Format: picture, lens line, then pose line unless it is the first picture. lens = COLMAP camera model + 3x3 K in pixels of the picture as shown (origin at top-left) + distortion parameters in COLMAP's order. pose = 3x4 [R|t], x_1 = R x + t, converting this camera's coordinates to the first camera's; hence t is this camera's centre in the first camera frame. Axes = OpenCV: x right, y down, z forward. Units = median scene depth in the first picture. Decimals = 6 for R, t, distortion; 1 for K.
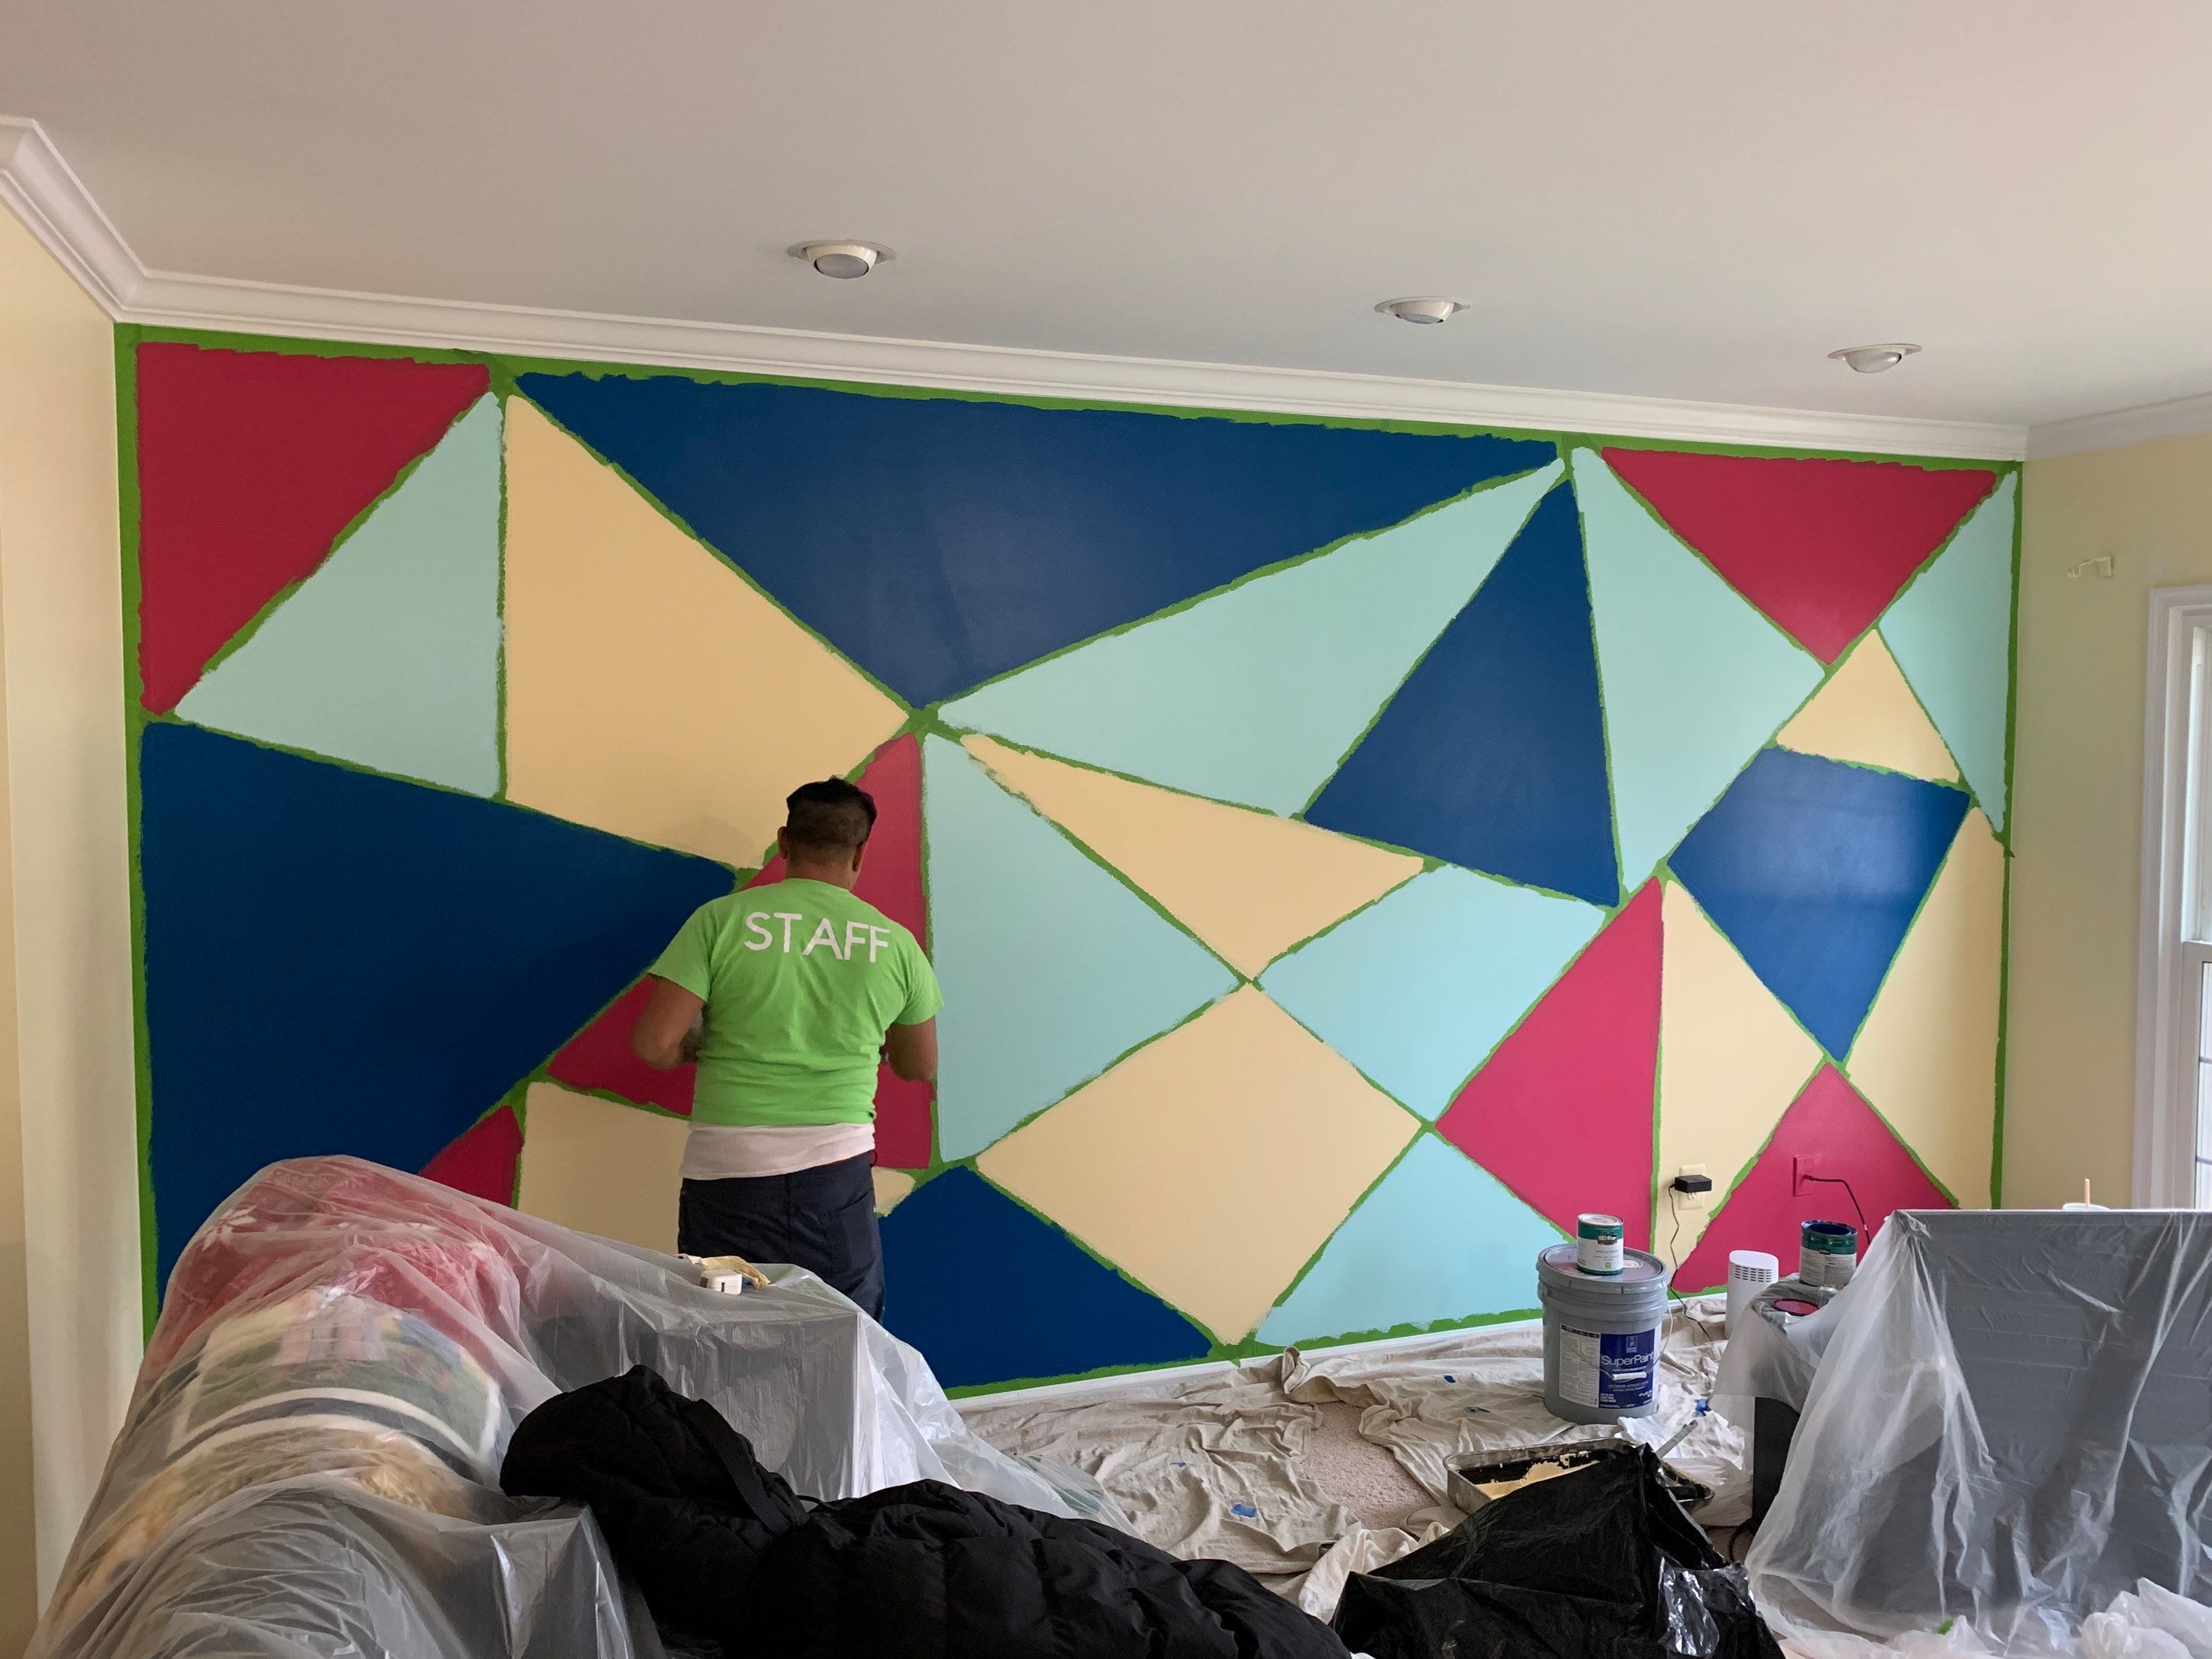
lens RADIAL K [[1686.6, 0, 1077.1], [0, 1686.6, 830.6], [0, 0, 1]] dist [0.039220, -0.044404]
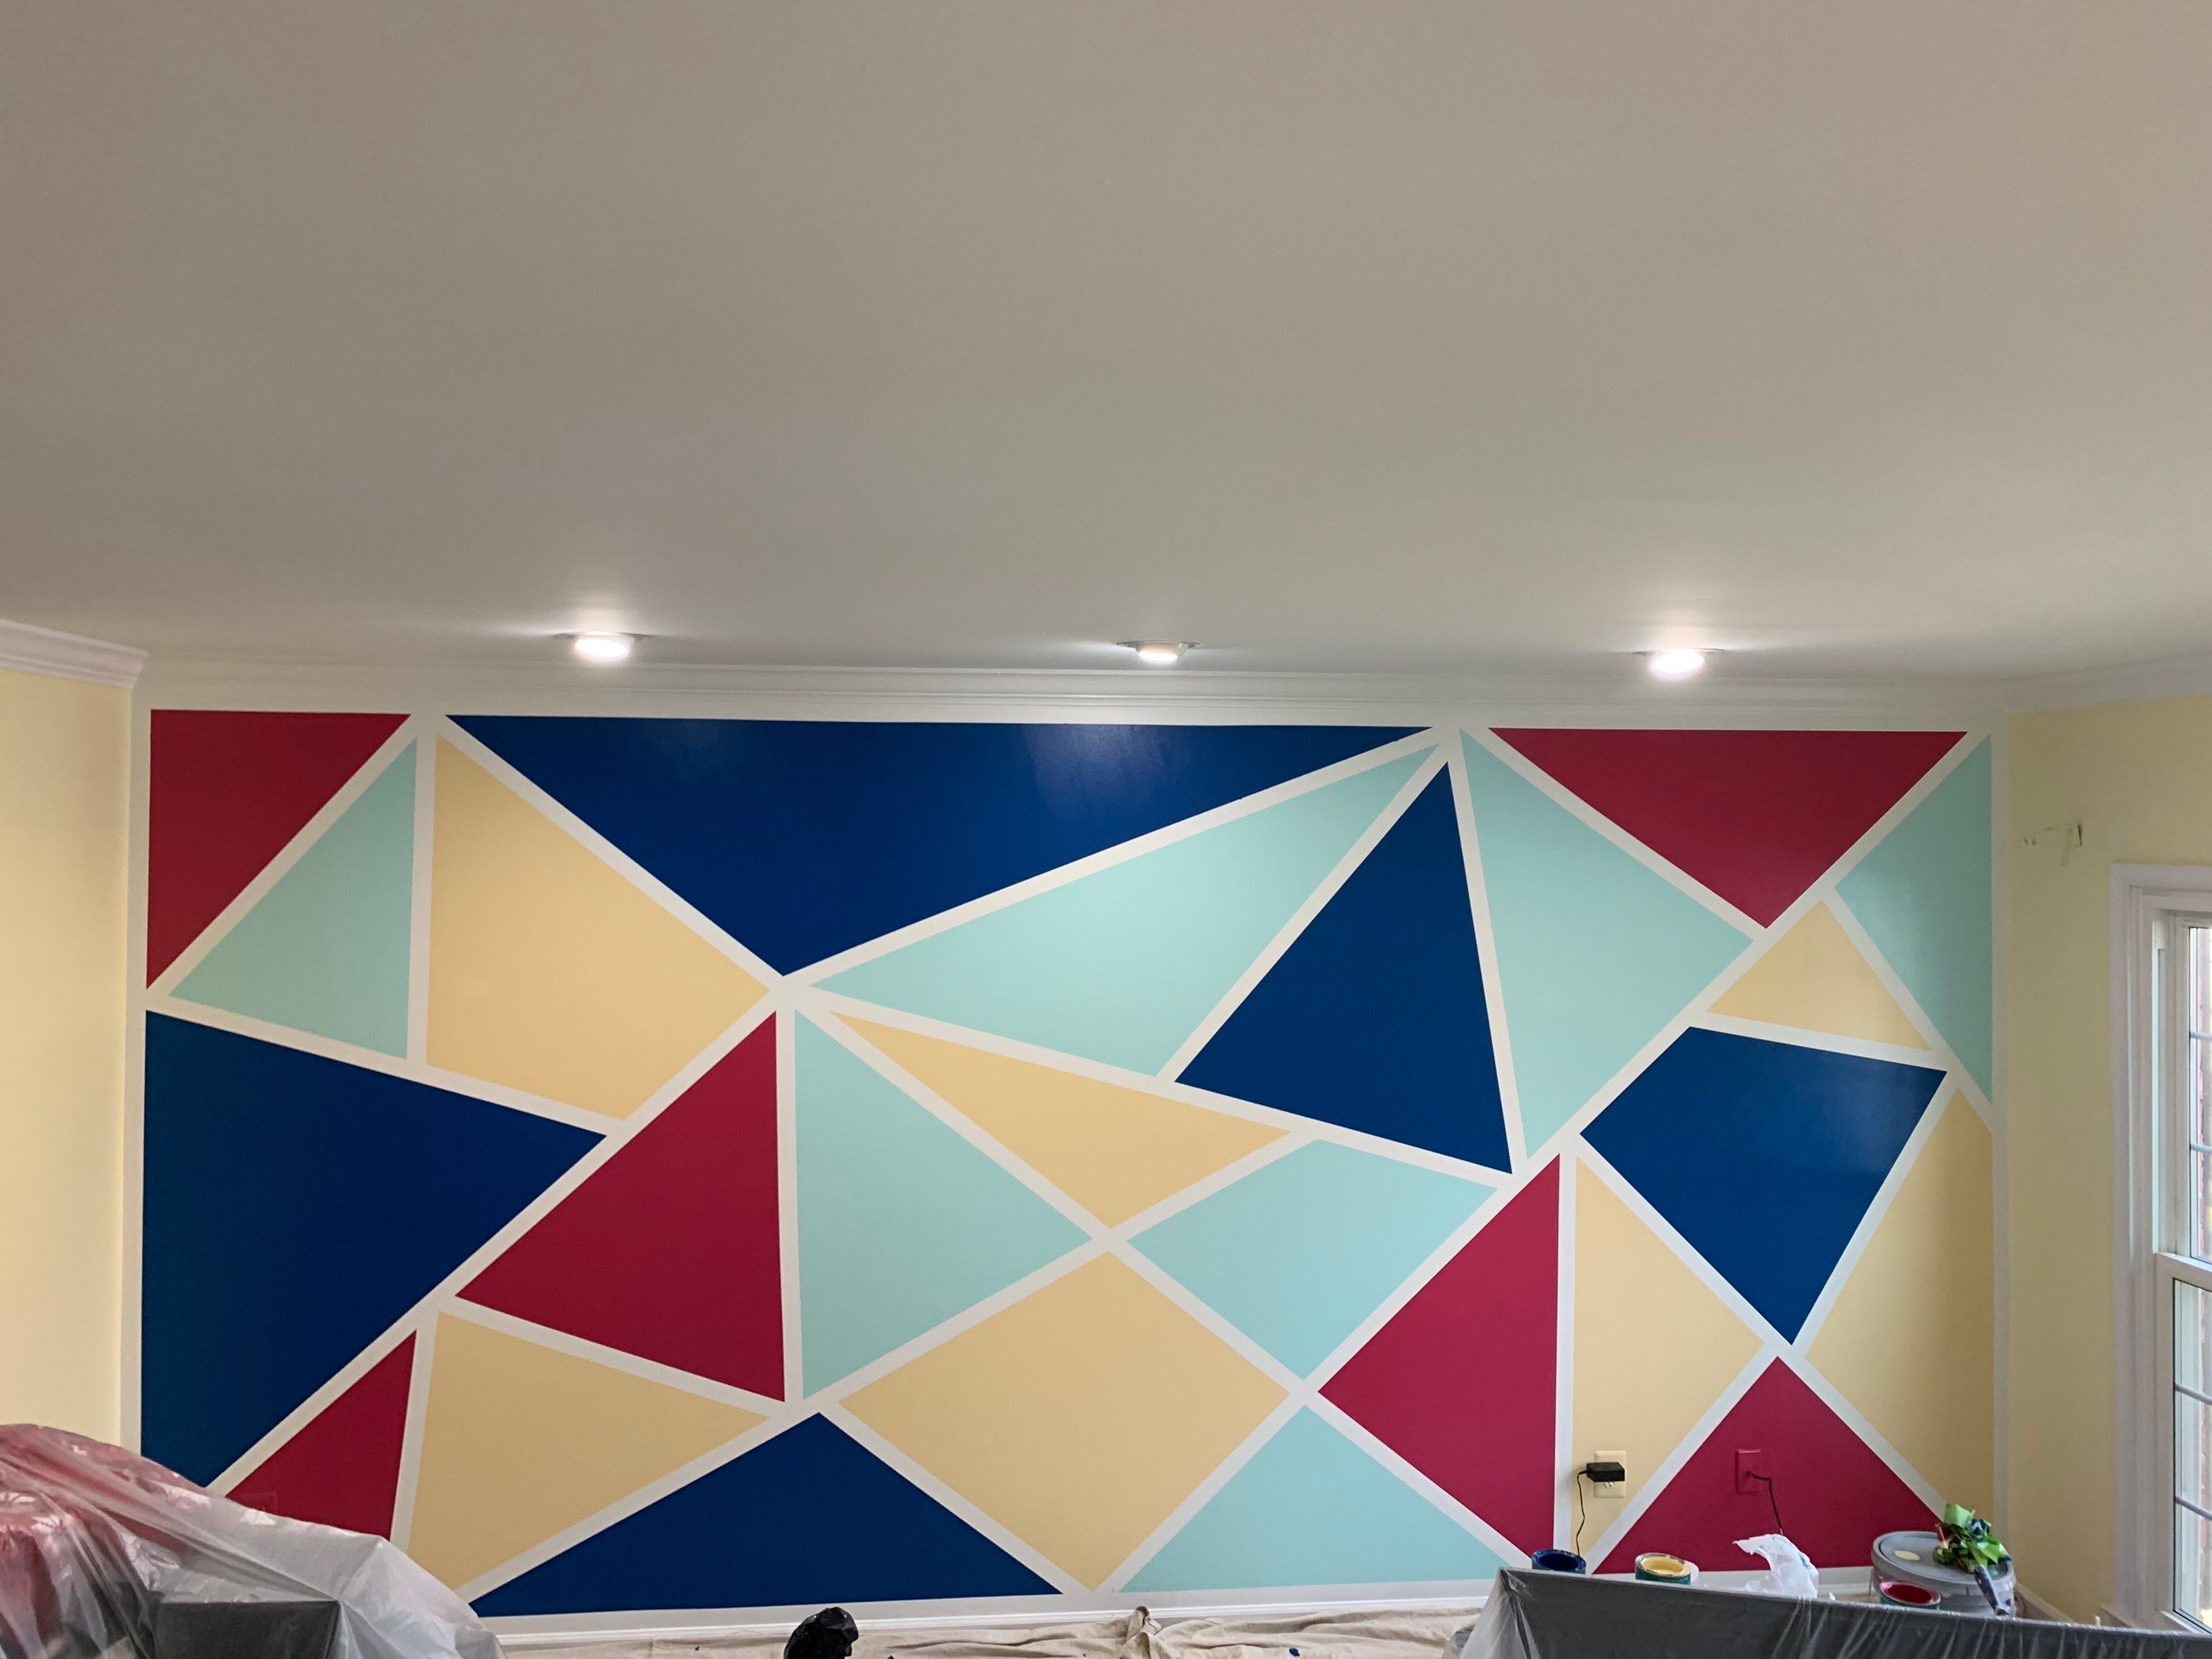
lens RADIAL K [[1686.6, 0, 1106.2], [0, 1686.6, 821.4], [0, 0, 1]] dist [0.039220, -0.044404]
pose [[0.968049, 0.000091, -0.250762, 0.377125], [-0.017322, 0.997635, -0.066509, -0.106302], [0.250163, 0.068727, 0.965761, -0.037865]]
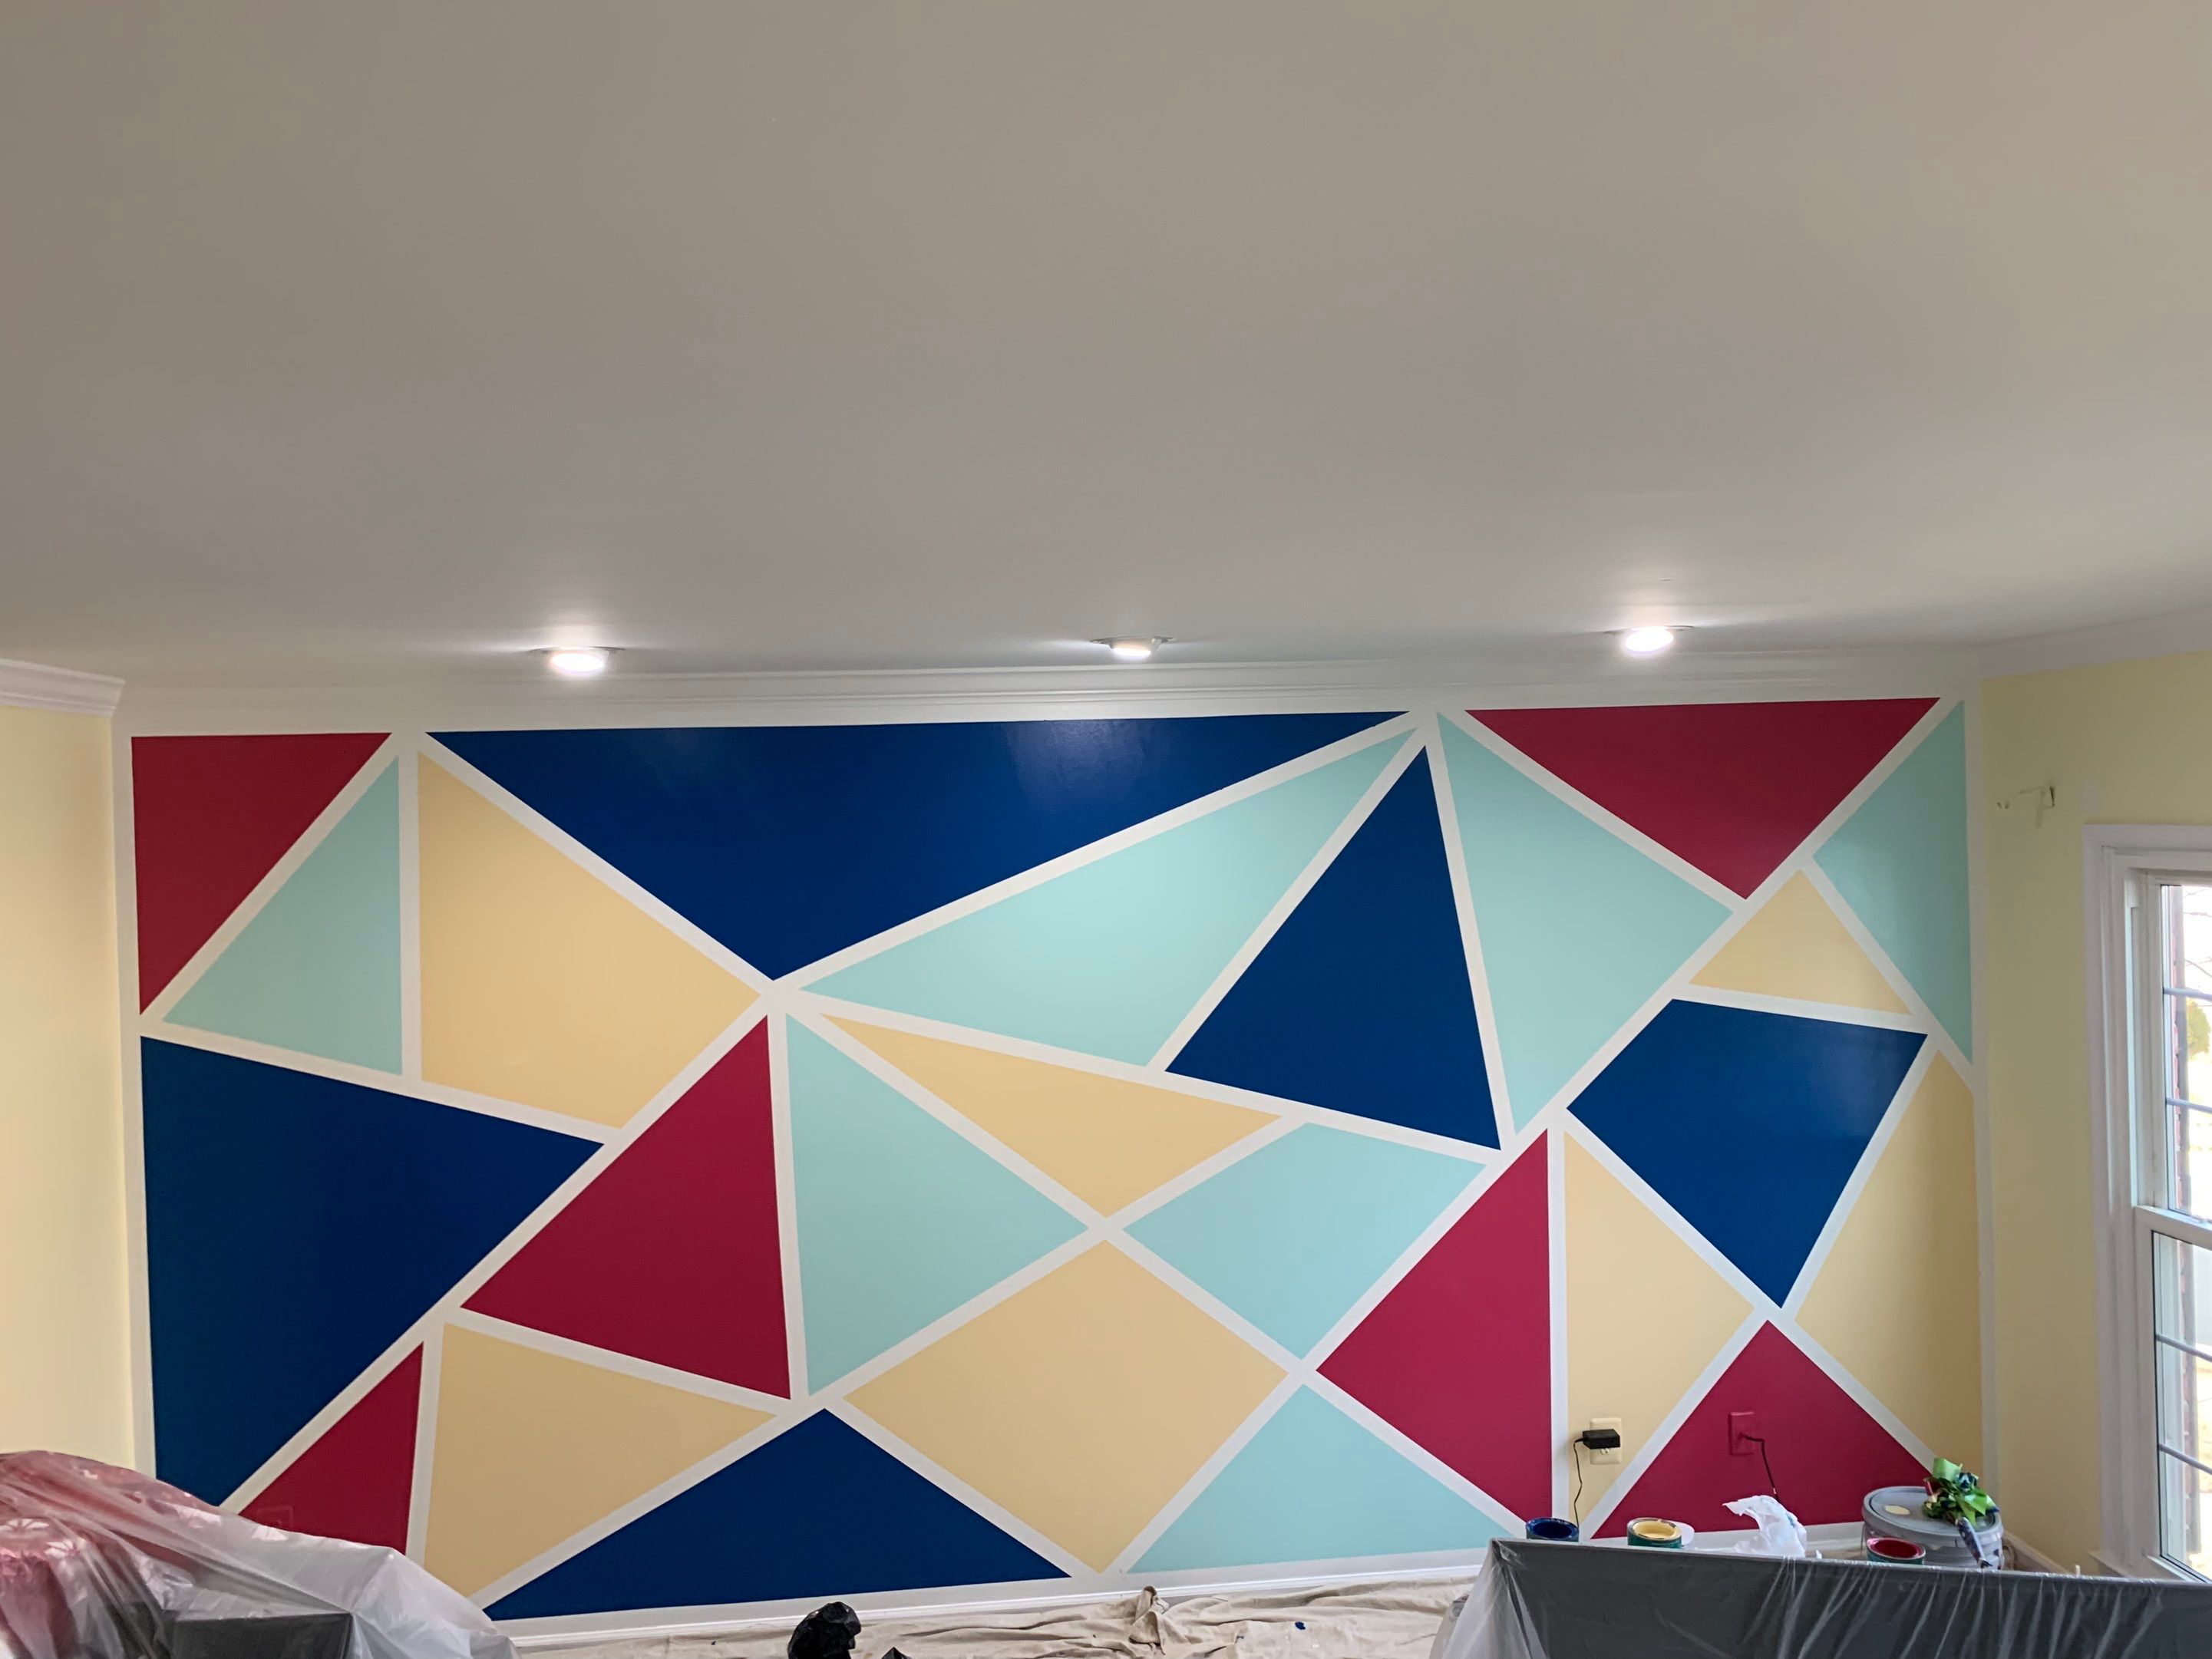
lens RADIAL K [[1686.6, 0, 1112.4], [0, 1686.6, 841.8], [0, 0, 1]] dist [0.039220, -0.044404]
pose [[0.968802, -0.027317, -0.246326, 0.388823], [0.016691, 0.998842, -0.045123, -0.112273], [0.247273, 0.039604, 0.968136, -0.042874]]
